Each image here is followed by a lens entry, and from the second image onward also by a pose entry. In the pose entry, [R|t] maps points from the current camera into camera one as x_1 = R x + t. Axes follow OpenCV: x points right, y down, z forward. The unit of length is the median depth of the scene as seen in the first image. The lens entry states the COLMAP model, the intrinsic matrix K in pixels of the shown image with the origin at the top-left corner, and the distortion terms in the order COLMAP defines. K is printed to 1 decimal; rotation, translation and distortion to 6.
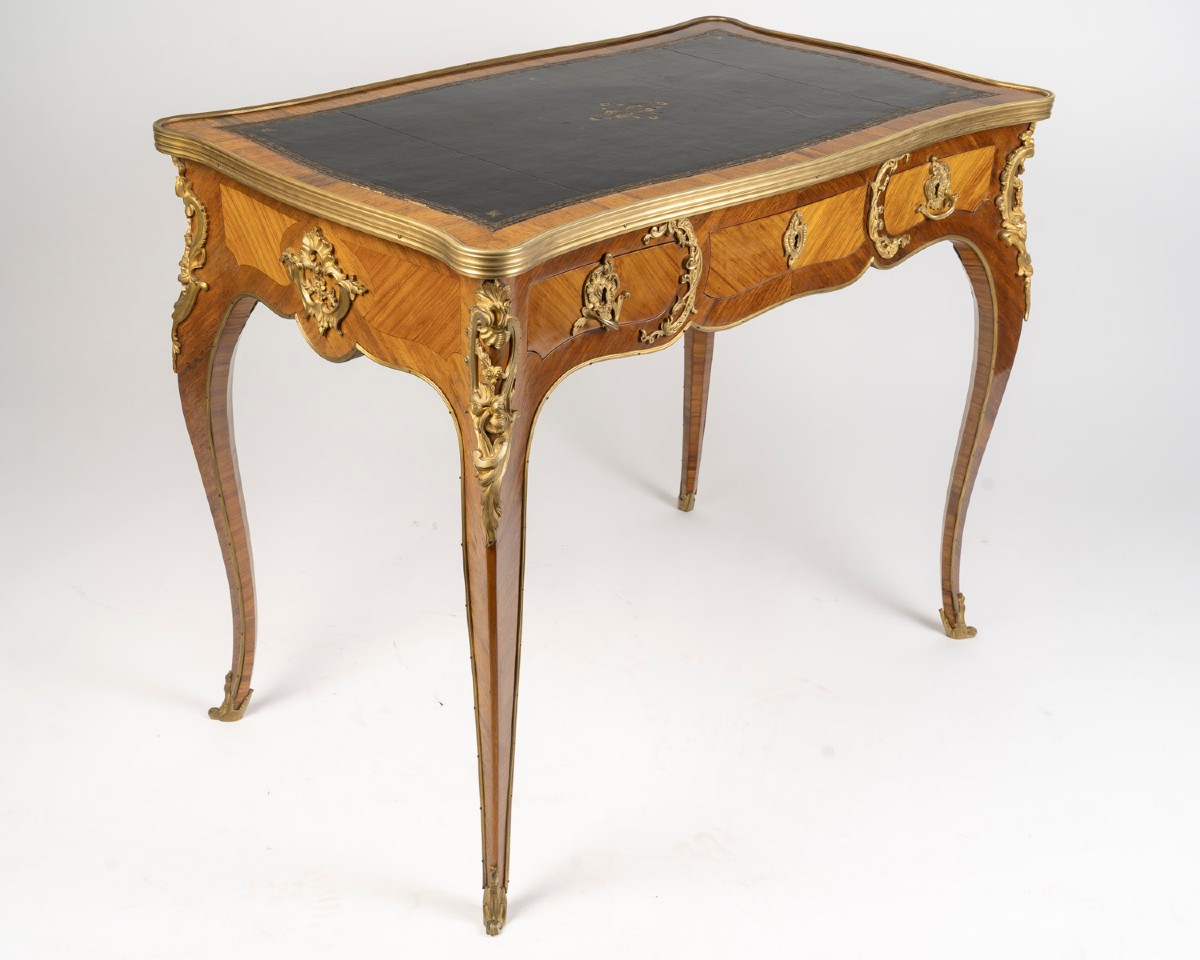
lens RADIAL K [[1580.6, 0, 600.0], [0, 1580.6, 480.0], [0, 0, 1]] dist [-0.043842, 0.014334]
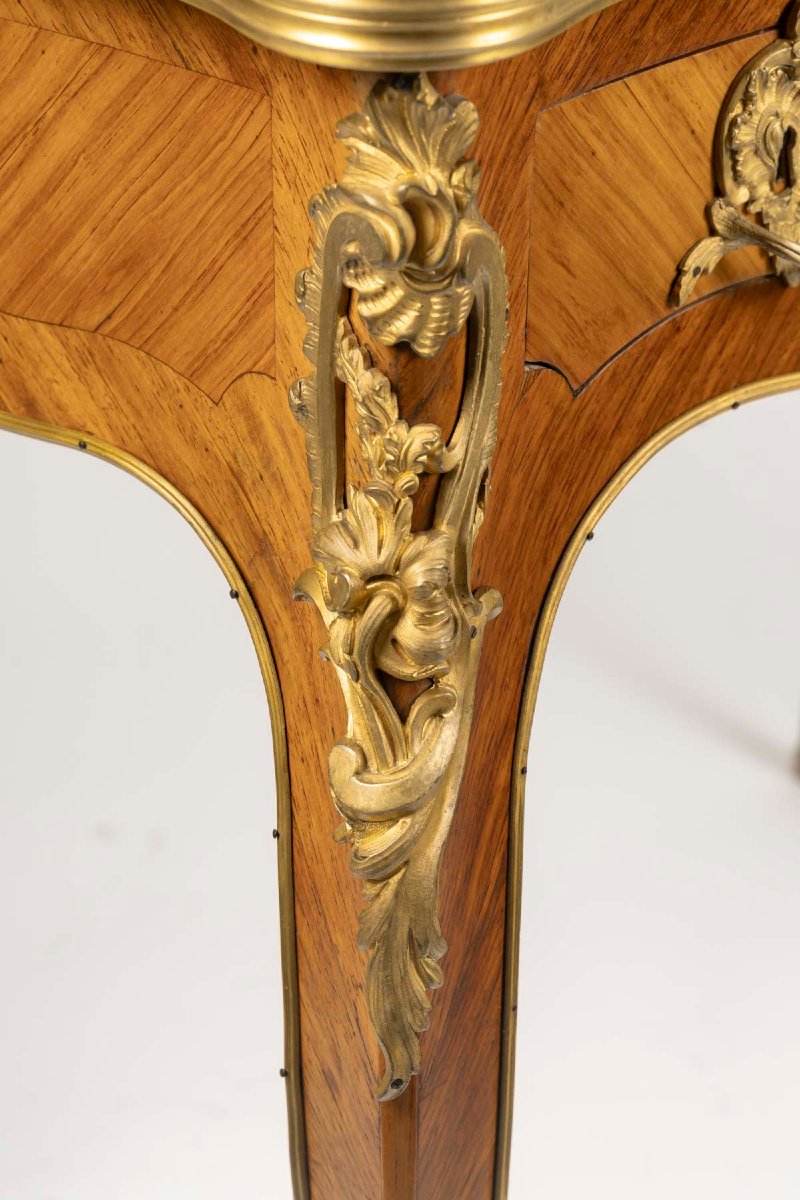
lens RADIAL K [[2915.1, 0, 400.0], [0, 2915.1, 600.0], [0, 0, 1]] dist [0.008406, -0.070092]
pose [[0.999810, -0.016043, -0.011112, -0.061192], [0.016008, 0.999867, -0.003233, -0.039961], [0.011162, 0.003055, 0.999933, 0.502785]]
